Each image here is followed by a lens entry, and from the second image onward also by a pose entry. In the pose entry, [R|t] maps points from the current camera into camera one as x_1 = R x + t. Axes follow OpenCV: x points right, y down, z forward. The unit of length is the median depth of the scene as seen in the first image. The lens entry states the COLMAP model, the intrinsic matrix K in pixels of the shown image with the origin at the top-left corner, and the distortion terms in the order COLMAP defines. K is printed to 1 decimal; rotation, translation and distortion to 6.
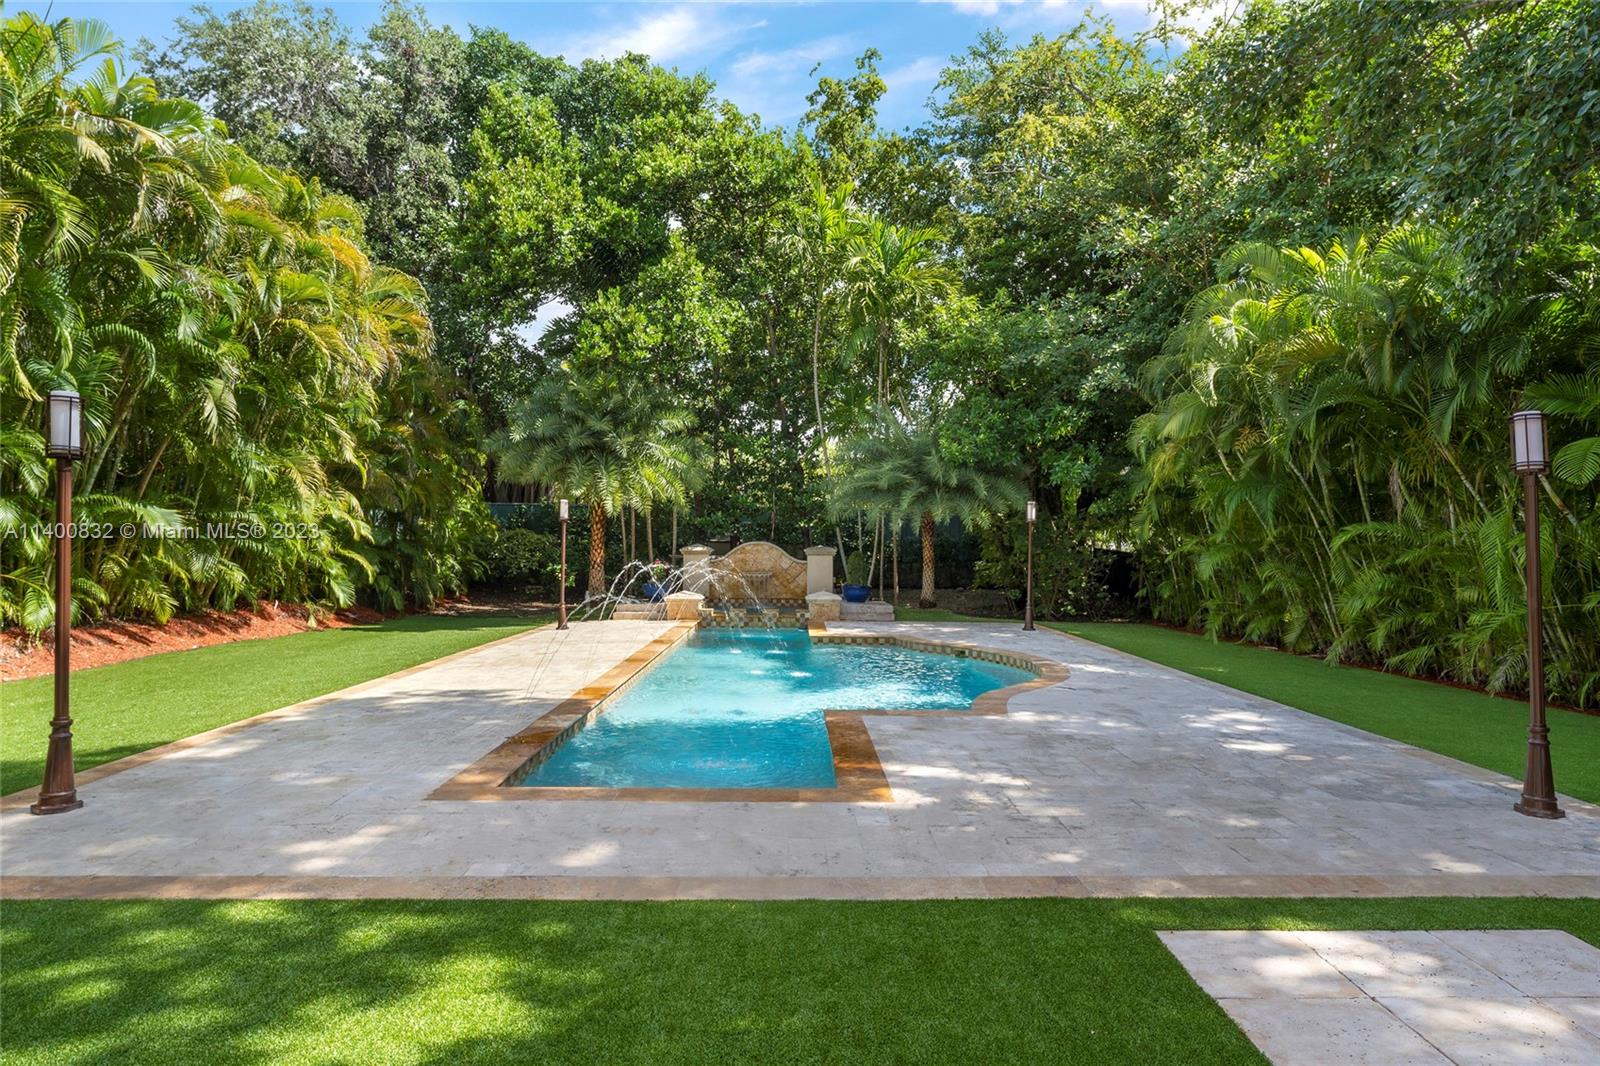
lens RADIAL K [[968.2, 0, 807.9], [0, 968.2, 532.7], [0, 0, 1]] dist [-0.000174, 0.001422]
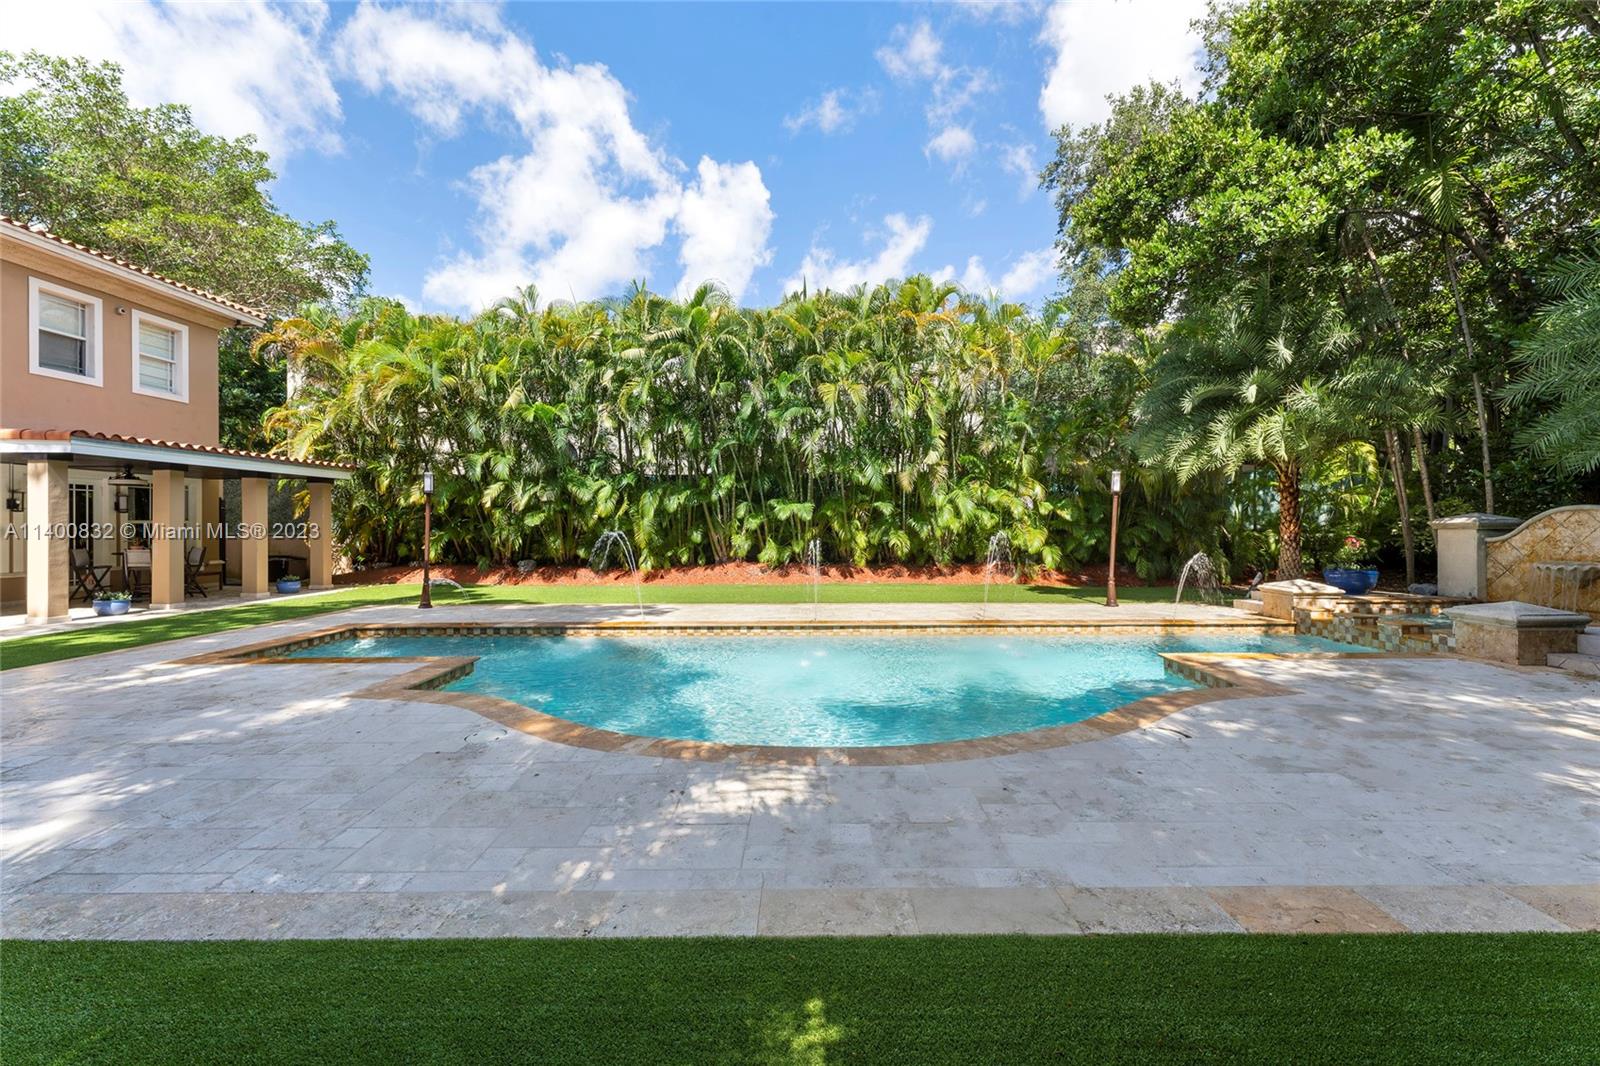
lens RADIAL K [[646.1, 0, 807.4], [0, 646.1, 526.1], [0, 0, 1]] dist [0.004007, -0.000480]
pose [[-0.021482, -0.008124, -0.999736, 0.387801], [0.016772, 0.999823, -0.008485, 0.020090], [0.999629, -0.016950, -0.021342, 0.699890]]
